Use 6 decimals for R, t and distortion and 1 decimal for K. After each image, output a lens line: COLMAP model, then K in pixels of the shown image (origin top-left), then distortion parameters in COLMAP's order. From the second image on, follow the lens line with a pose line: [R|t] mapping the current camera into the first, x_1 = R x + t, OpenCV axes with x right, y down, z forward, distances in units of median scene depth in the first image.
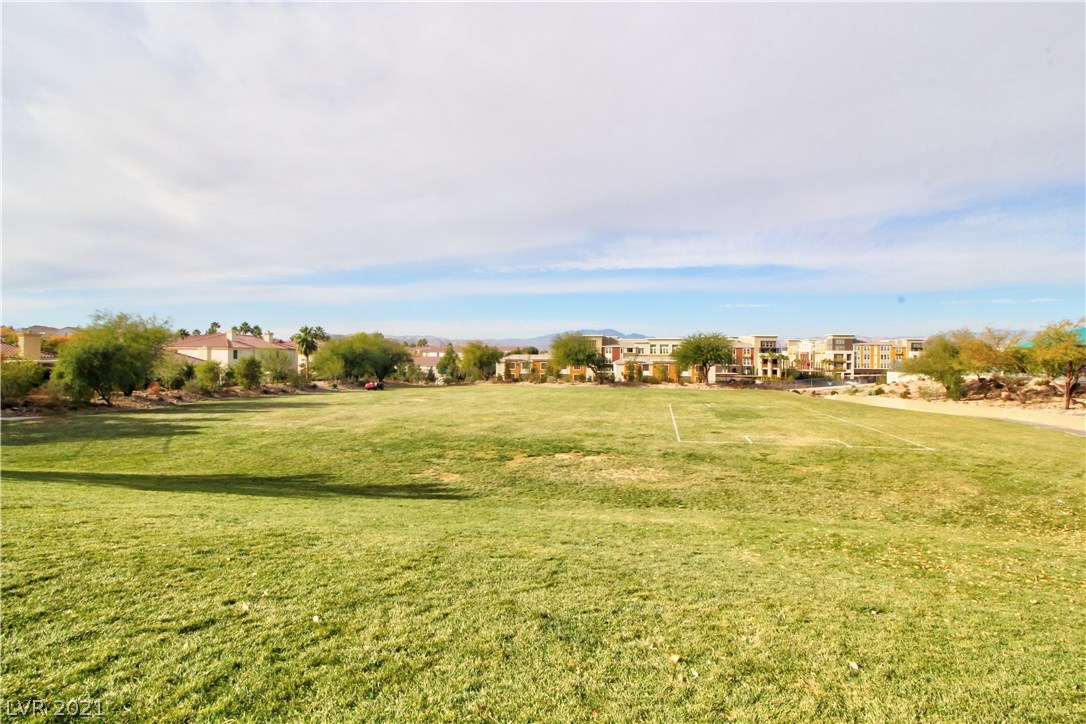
lens RADIAL K [[515.9, 0, 551.4], [0, 515.9, 360.1], [0, 0, 1]] dist [-0.024656, -0.000565]
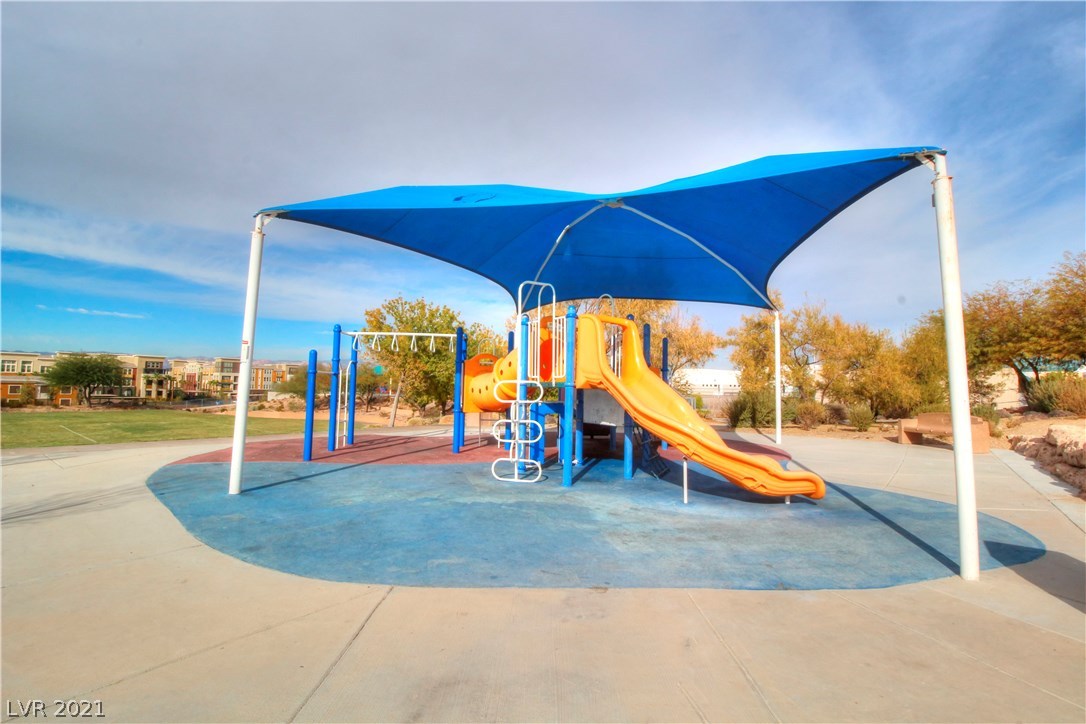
lens RADIAL K [[511.2, 0, 545.9], [0, 511.2, 354.1], [0, 0, 1]] dist [-0.008809, -0.006516]
pose [[0.473246, 0.054557, 0.879239, -0.079884], [-0.008554, 0.998318, -0.057341, -0.002279], [-0.880889, 0.019615, 0.472917, -0.125046]]
